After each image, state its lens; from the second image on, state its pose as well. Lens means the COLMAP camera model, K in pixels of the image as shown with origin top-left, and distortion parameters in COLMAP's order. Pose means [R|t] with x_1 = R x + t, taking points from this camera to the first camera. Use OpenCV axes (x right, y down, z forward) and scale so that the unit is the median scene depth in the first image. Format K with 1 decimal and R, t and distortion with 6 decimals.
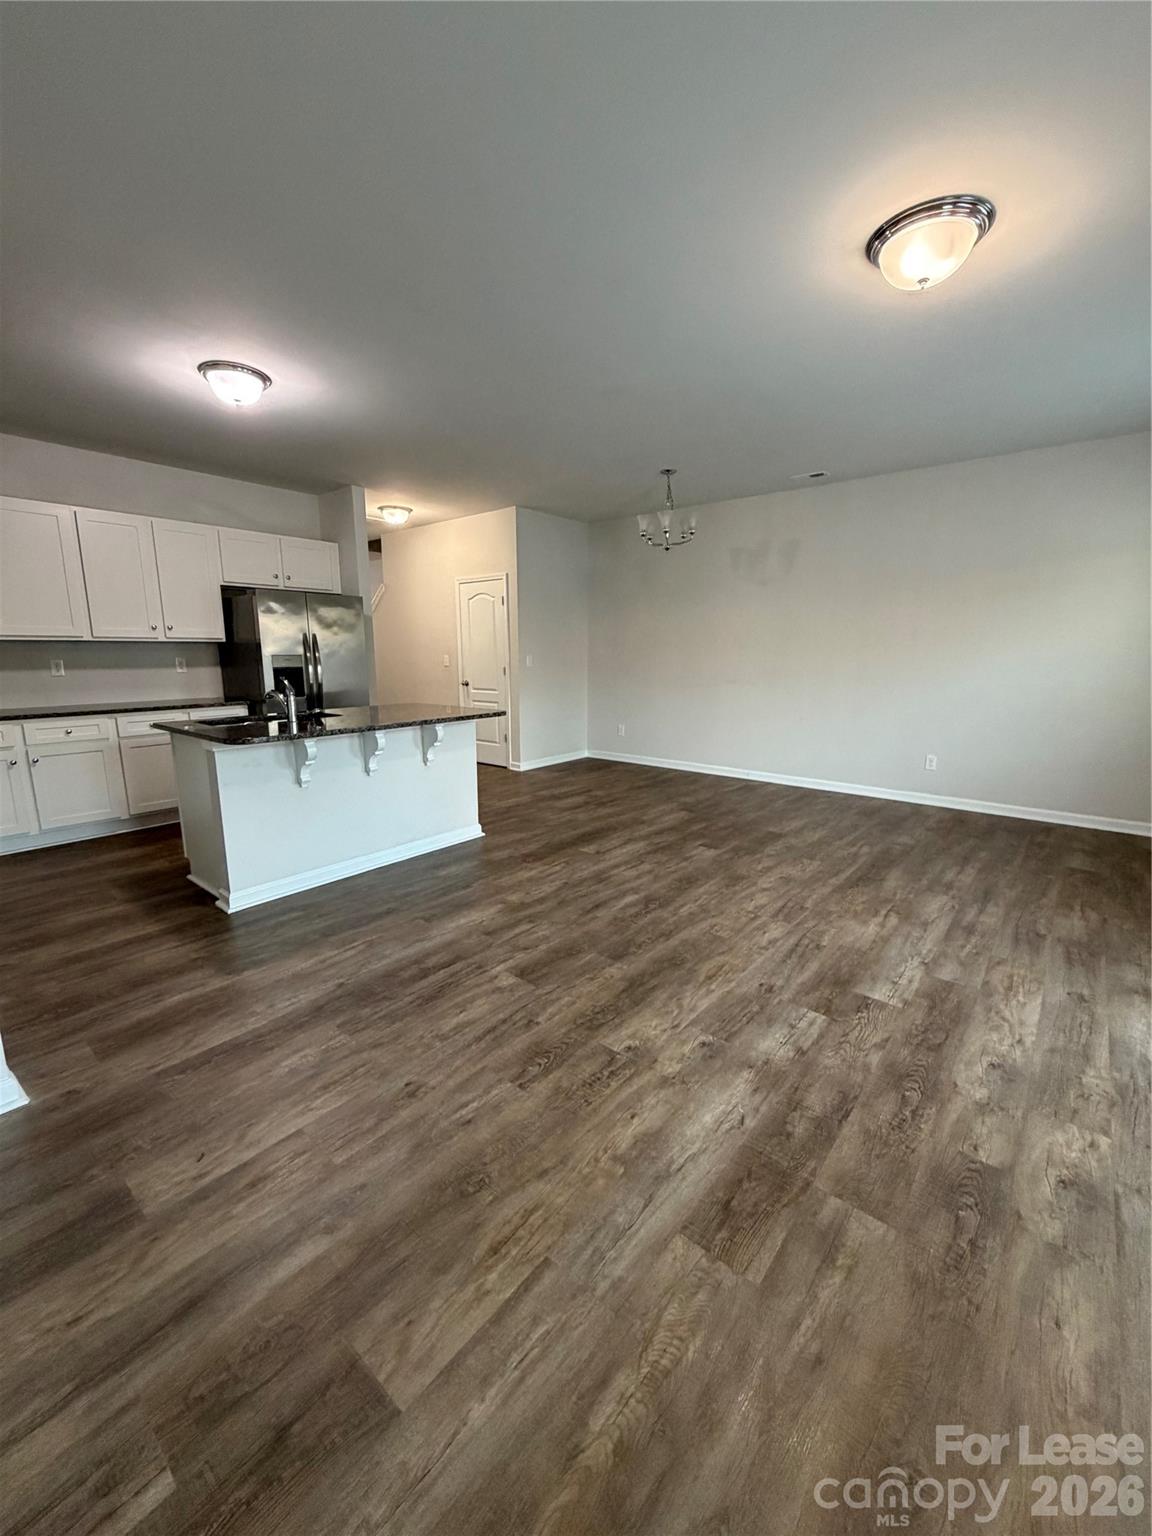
lens RADIAL K [[609.5, 0, 576.0], [0, 609.5, 768.0], [0, 0, 1]] dist [0.000508, 0.000057]
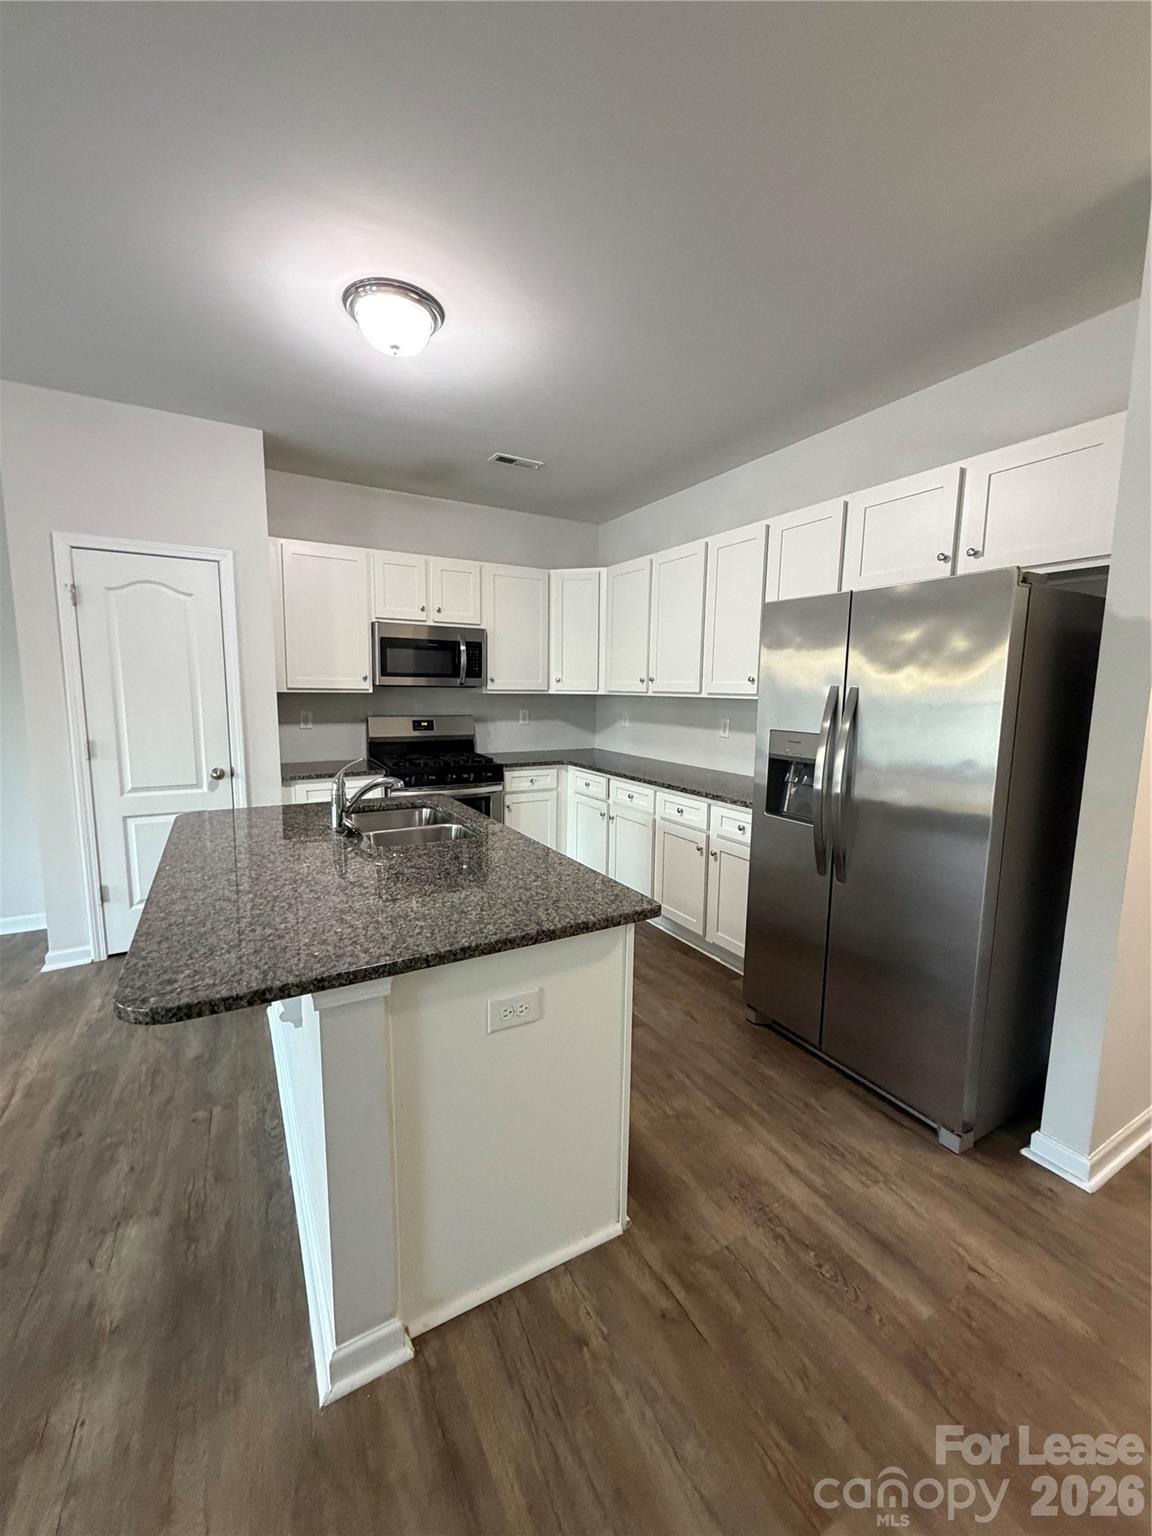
lens RADIAL K [[609.5, 0, 576.0], [0, 609.5, 768.0], [0, 0, 1]] dist [0.000508, 0.000057]
pose [[-0.349548, 0.120689, -0.929113, 0.051308], [-0.188515, 0.962328, 0.195926, -0.388450], [0.917757, 0.243637, -0.313629, 1.774415]]
